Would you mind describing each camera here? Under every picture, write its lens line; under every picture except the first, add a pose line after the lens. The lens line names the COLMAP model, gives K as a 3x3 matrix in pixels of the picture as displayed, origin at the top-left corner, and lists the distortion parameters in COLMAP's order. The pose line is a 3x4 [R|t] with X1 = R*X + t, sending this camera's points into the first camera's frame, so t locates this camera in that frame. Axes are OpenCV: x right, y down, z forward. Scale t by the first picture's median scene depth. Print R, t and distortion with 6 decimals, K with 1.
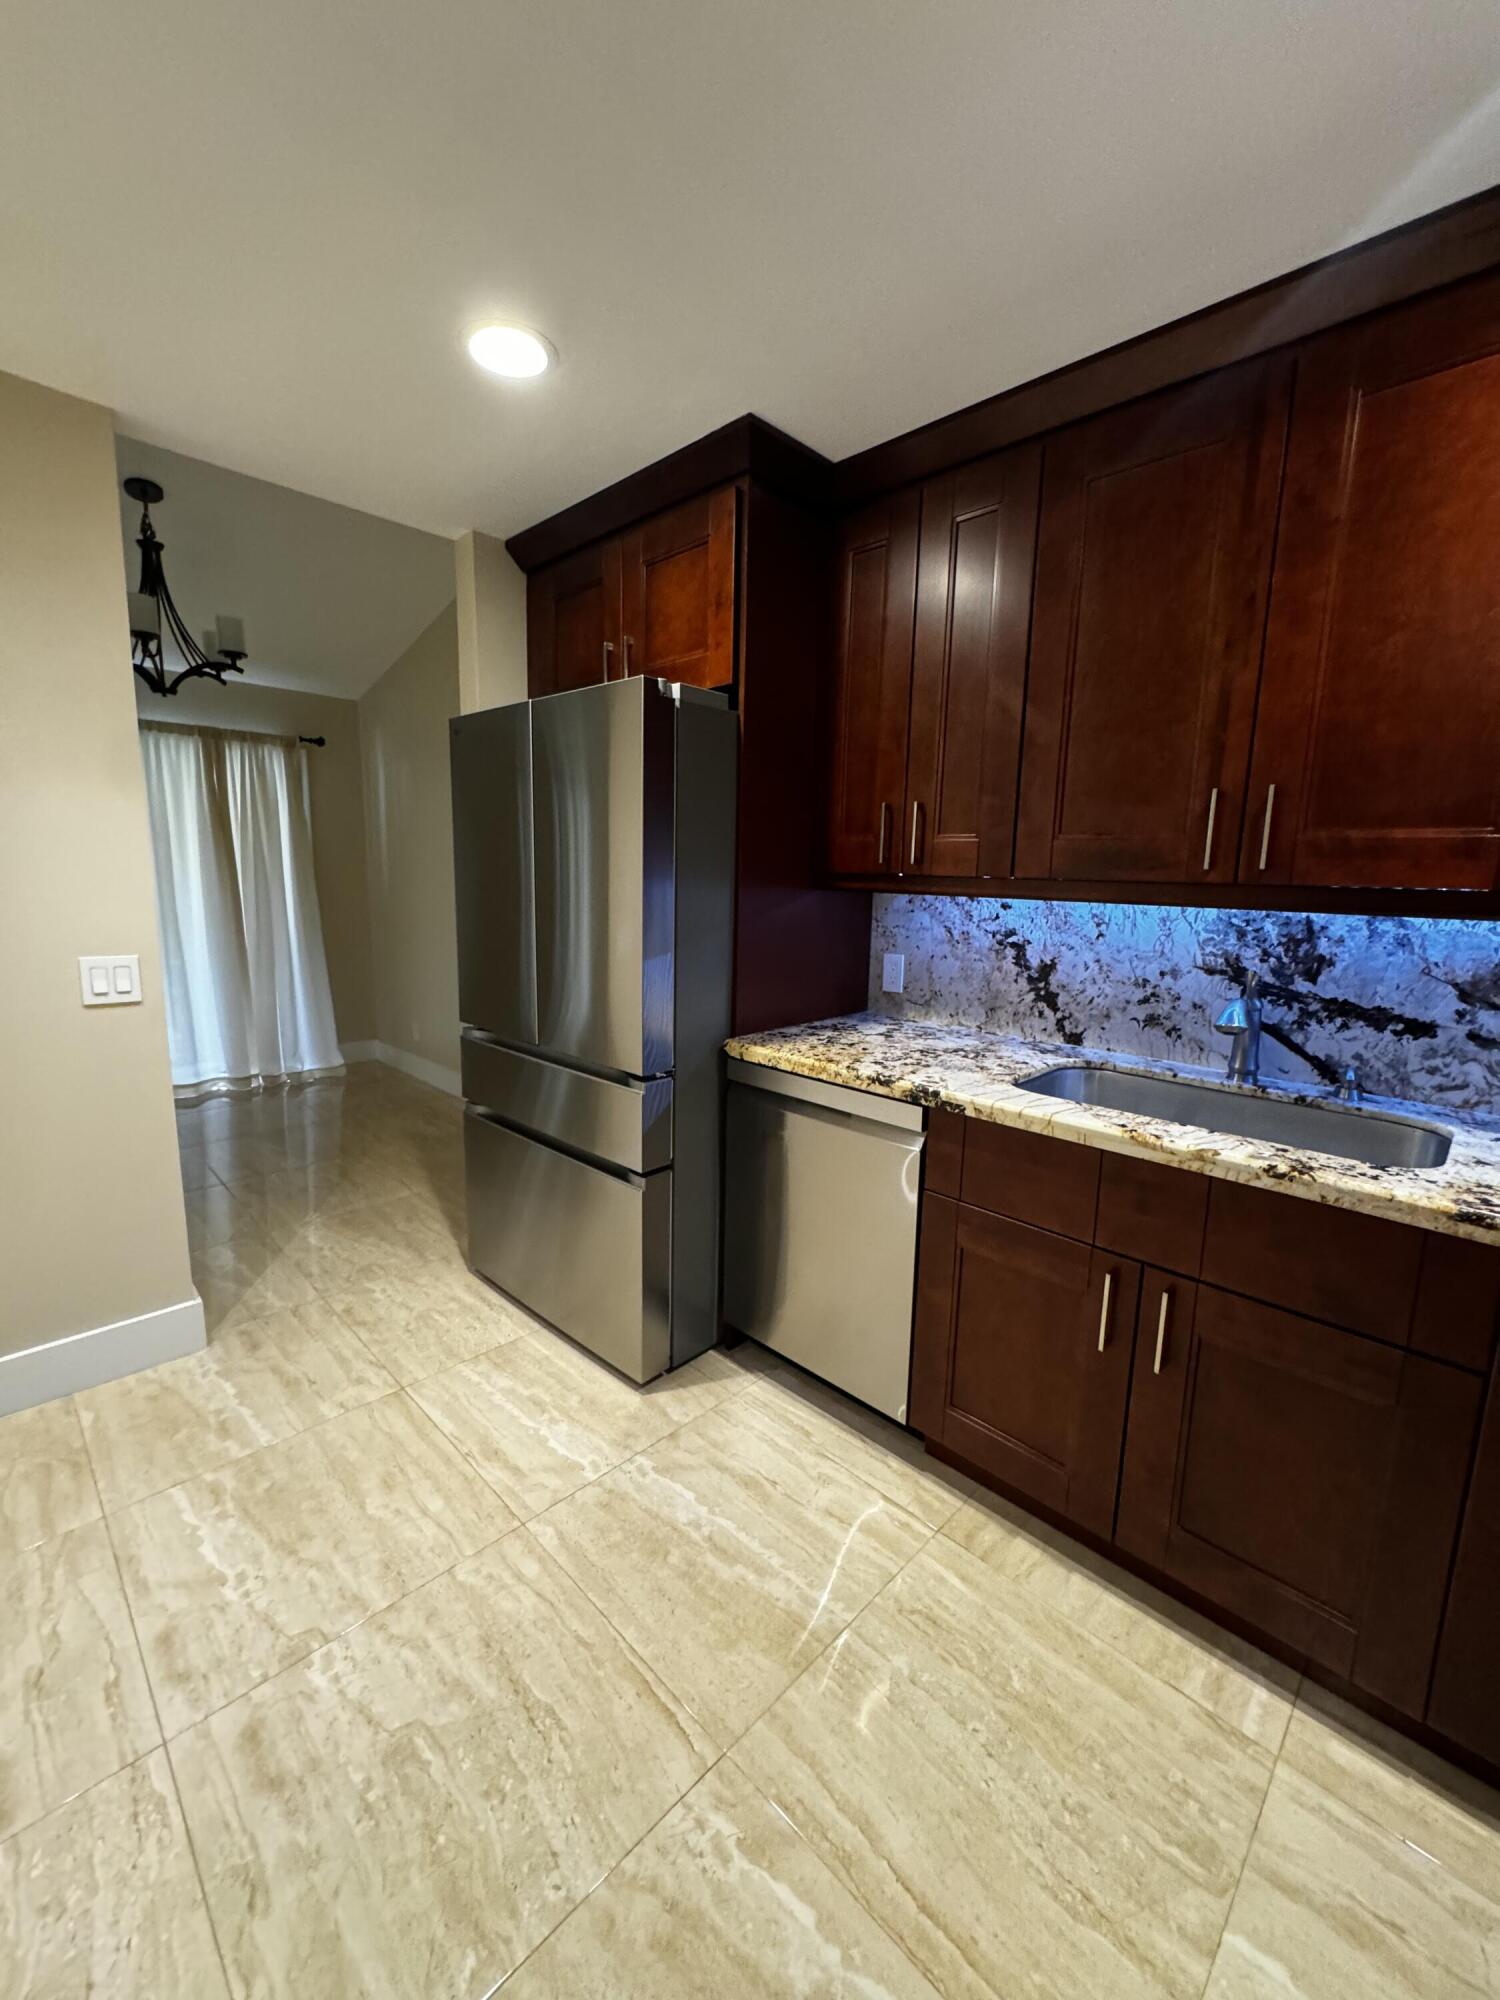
lens RADIAL K [[806.4, 0, 755.8], [0, 806.4, 1010.7], [0, 0, 1]] dist [-0.003581, 0.001092]
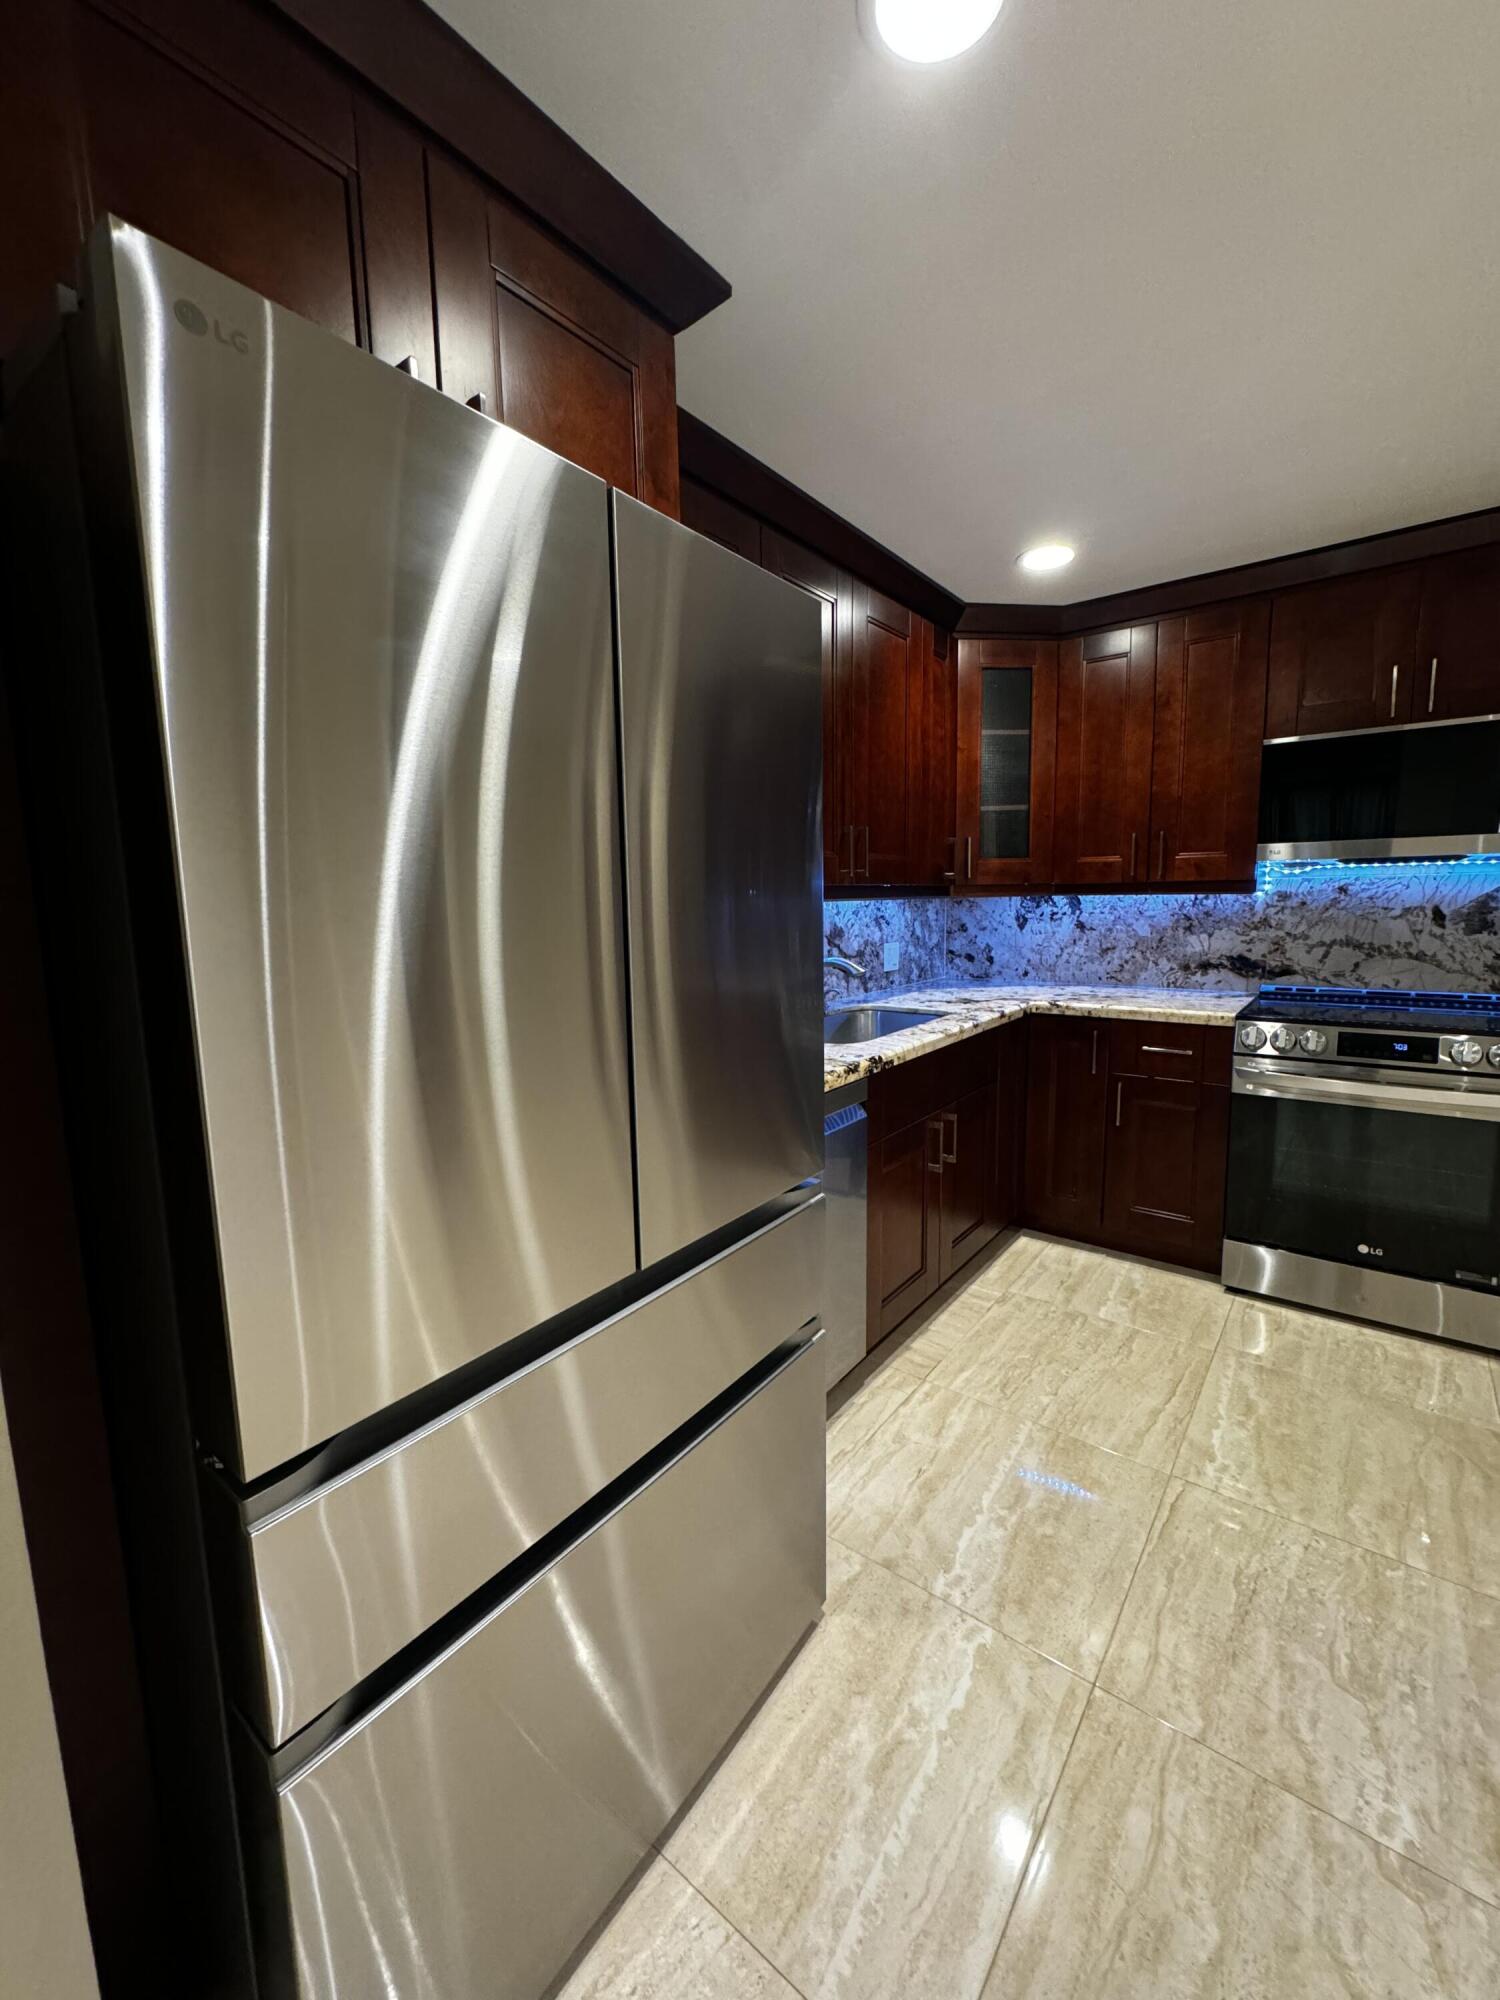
lens RADIAL K [[806.4, 0, 752.1], [0, 806.4, 999.9], [0, 0, 1]] dist [-0.003581, 0.001092]
pose [[-0.120053, -0.153139, 0.980885, -0.867859], [0.181399, 0.968014, 0.173331, -0.215589], [-0.976054, 0.198740, -0.088433, 1.177013]]
